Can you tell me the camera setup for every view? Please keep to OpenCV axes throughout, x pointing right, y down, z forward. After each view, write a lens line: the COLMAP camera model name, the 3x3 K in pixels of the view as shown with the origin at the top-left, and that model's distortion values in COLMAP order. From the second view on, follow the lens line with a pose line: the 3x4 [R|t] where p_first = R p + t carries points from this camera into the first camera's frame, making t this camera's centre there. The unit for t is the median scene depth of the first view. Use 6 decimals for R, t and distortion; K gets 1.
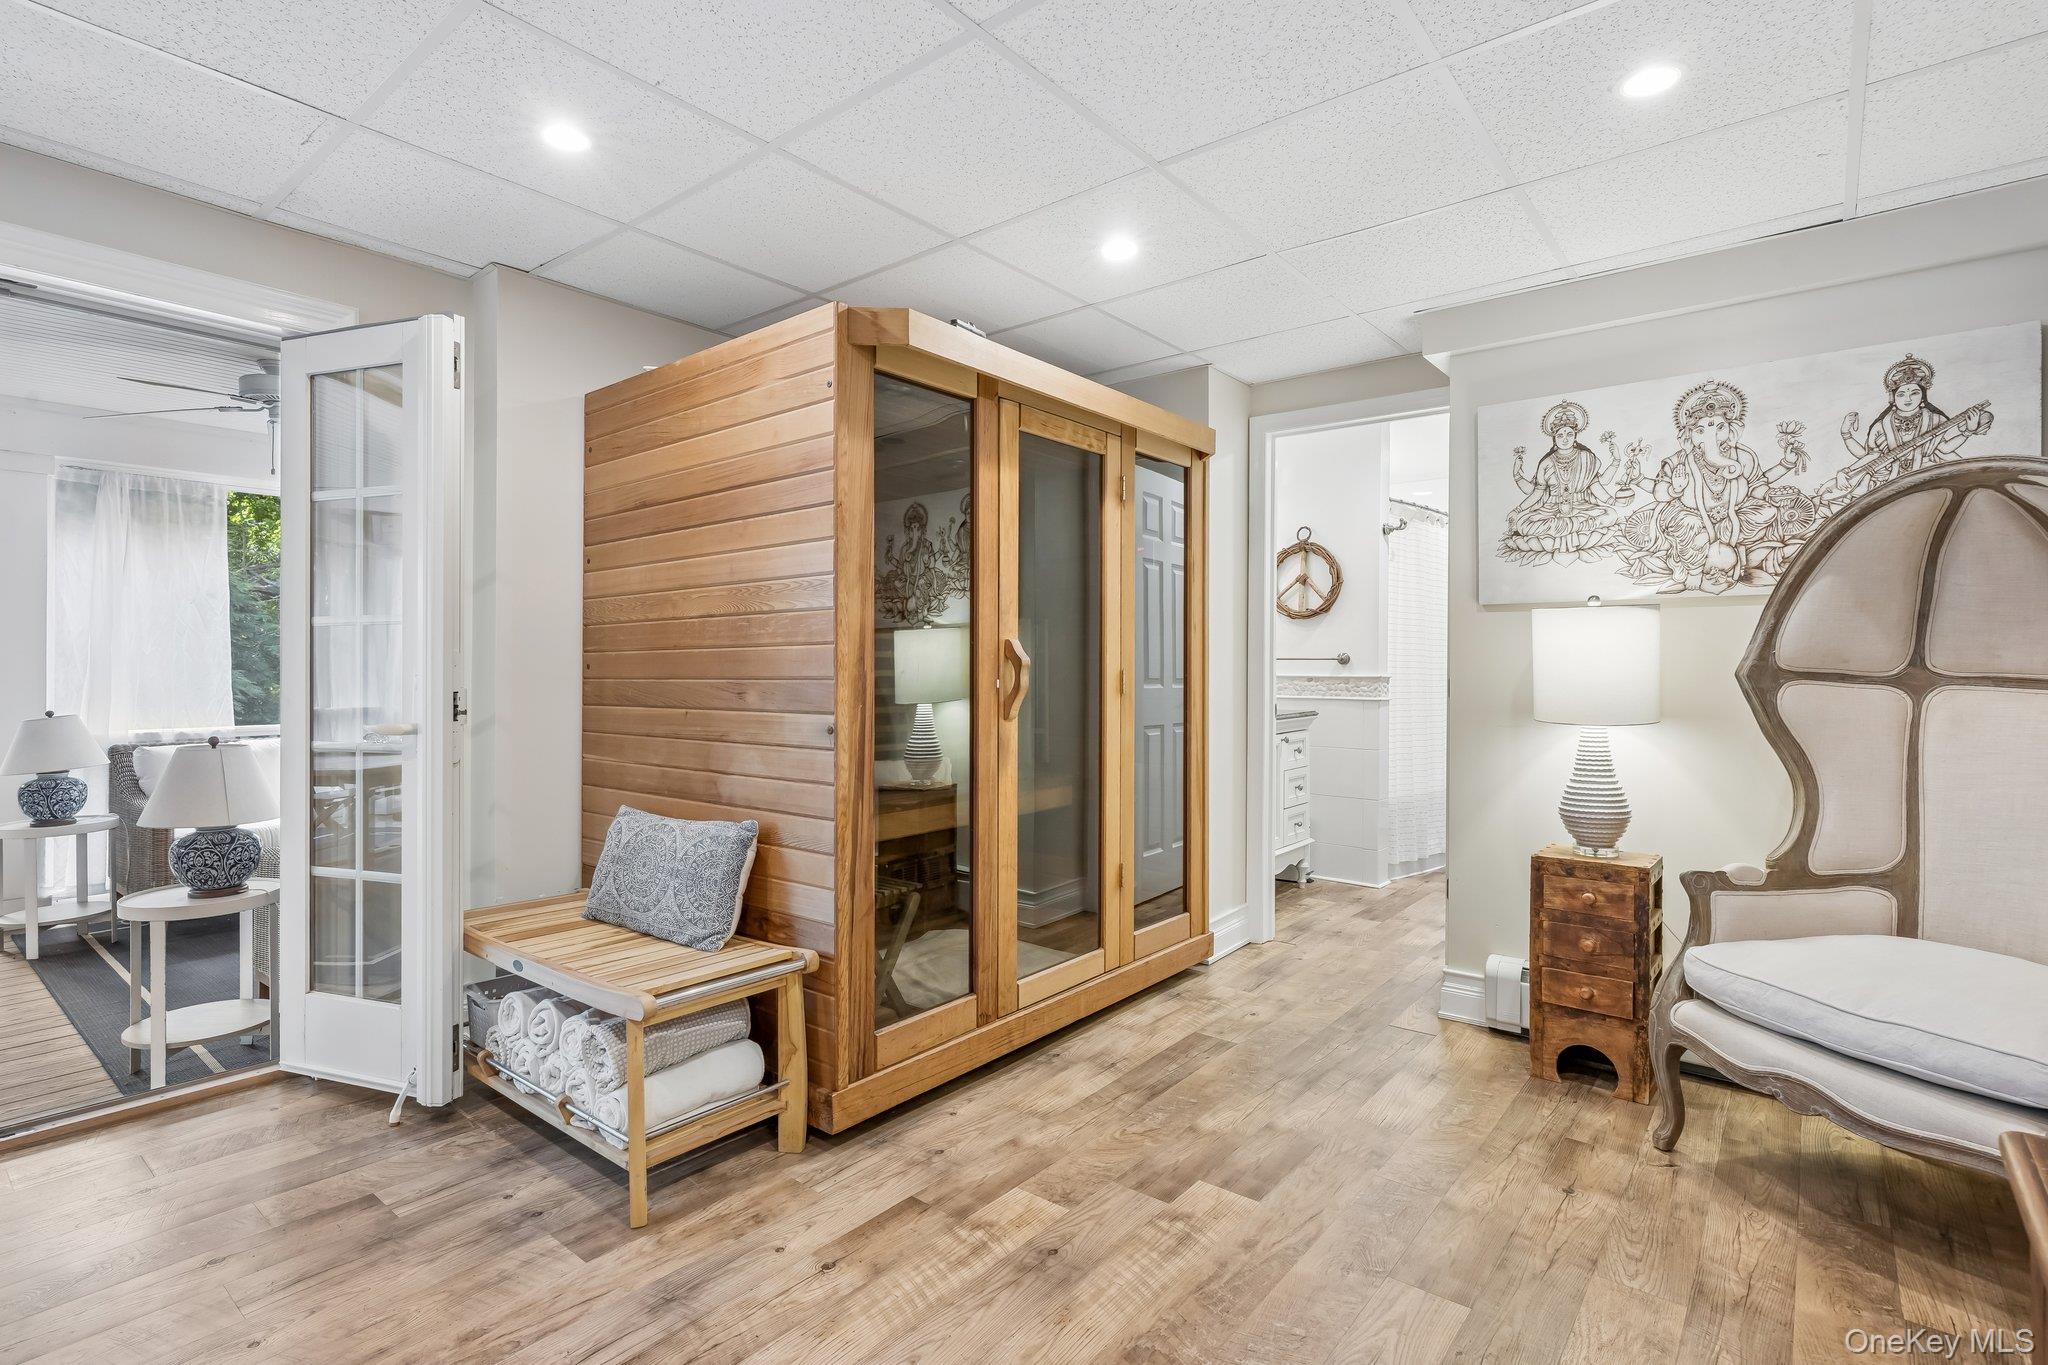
lens RADIAL K [[992.0, 0, 1027.5], [0, 992.0, 679.4], [0, 0, 1]] dist [-0.002164, 0.000392]
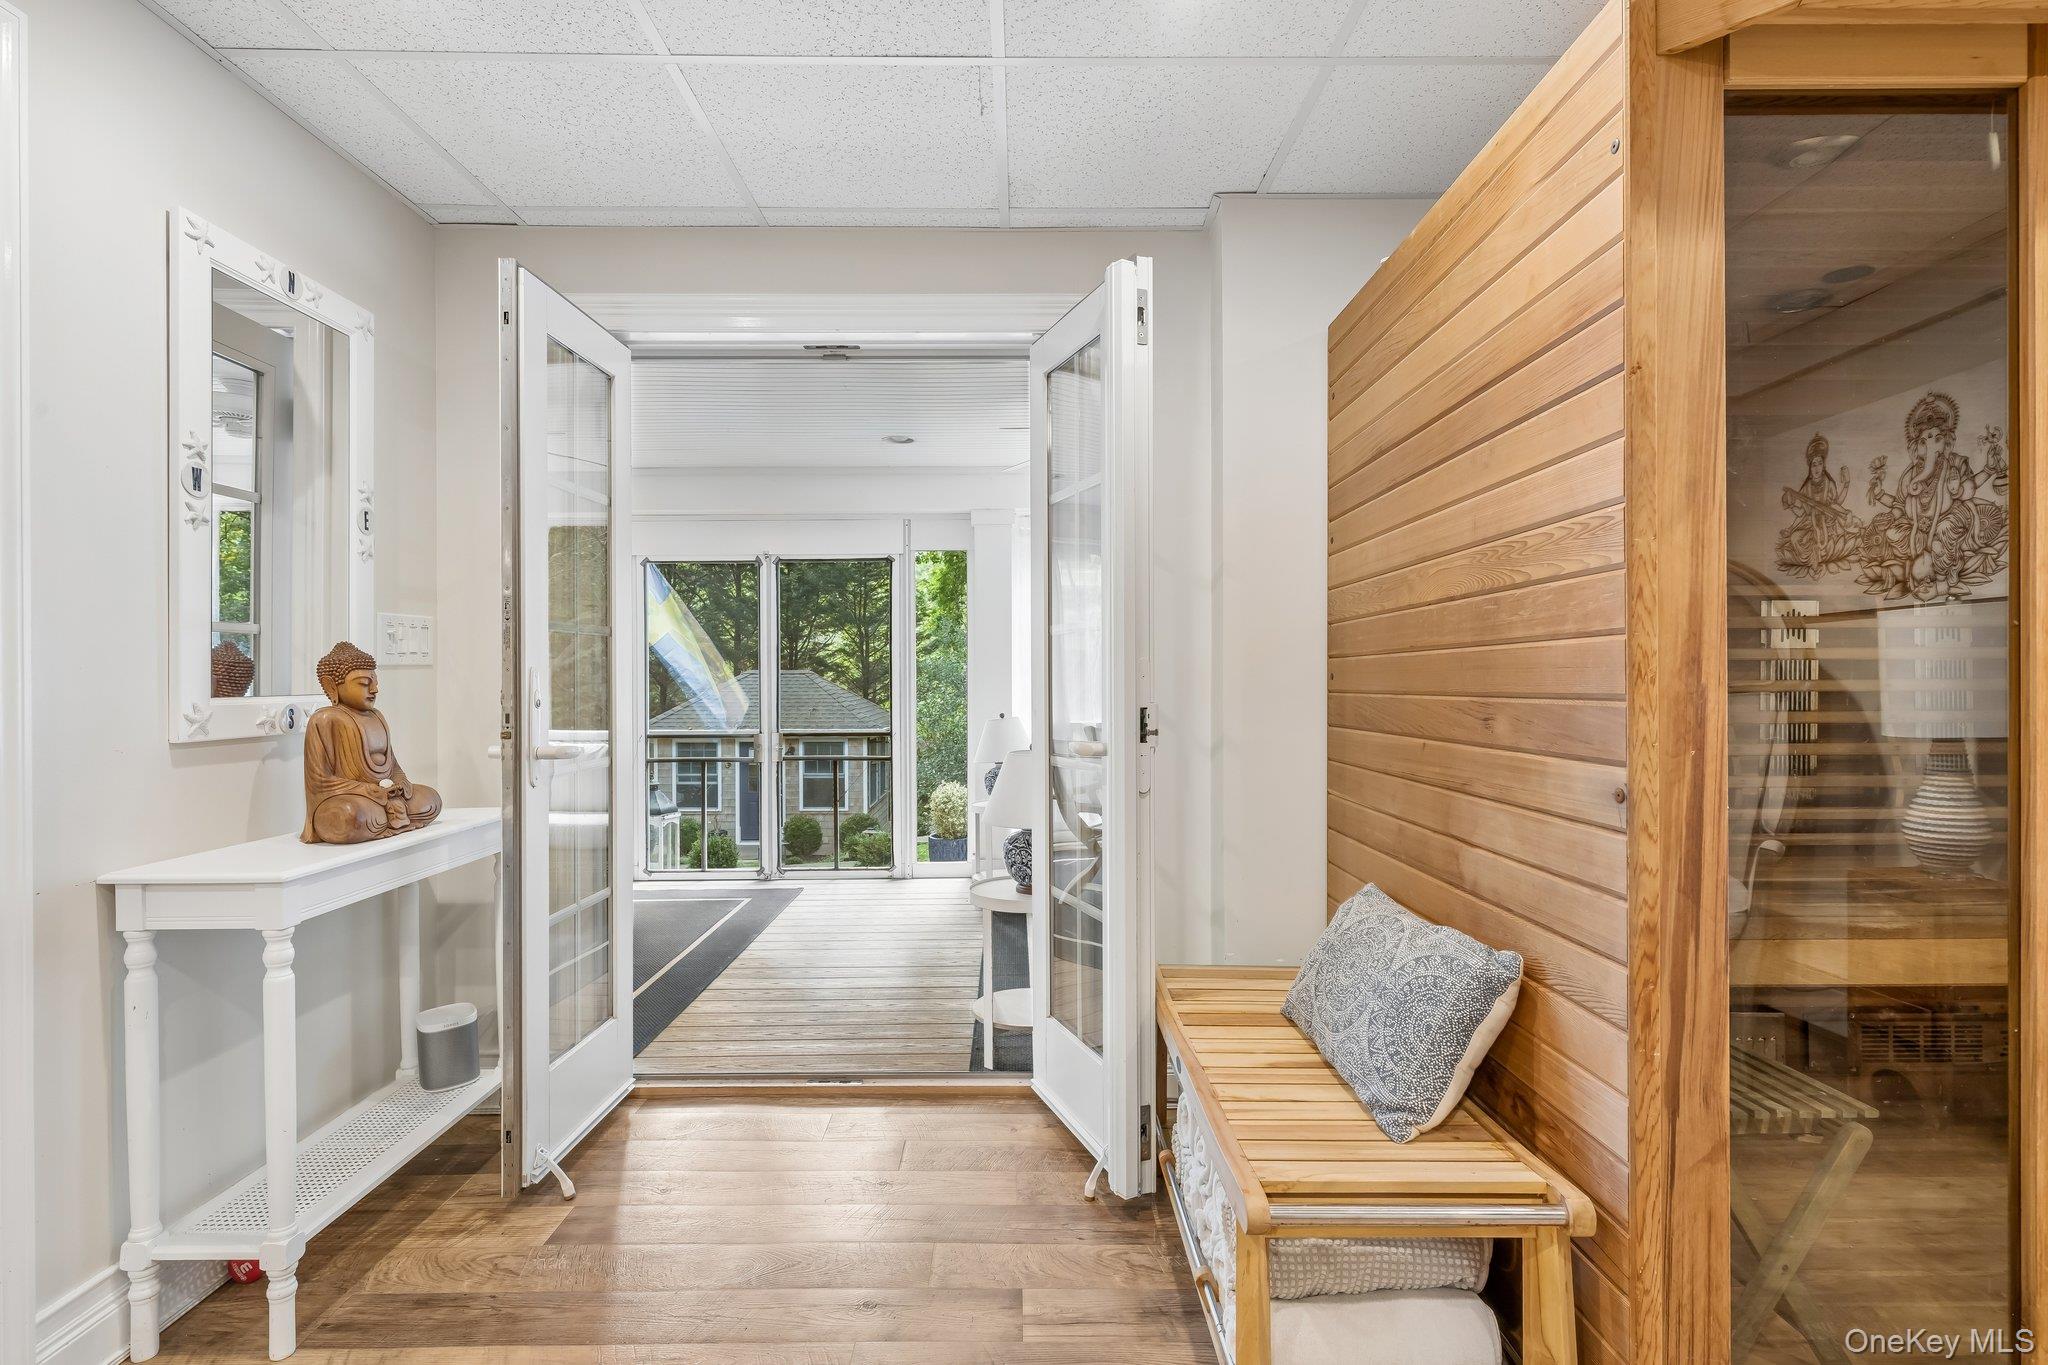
lens RADIAL K [[1026.2, 0, 993.8], [0, 1026.2, 678.3], [0, 0, 1]] dist [0.001117, 0.000673]
pose [[0.631250, -0.001854, -0.775577, 0.016685], [-0.004814, 0.999969, -0.006309, -0.006606], [0.775565, 0.007716, 0.631221, 0.375441]]
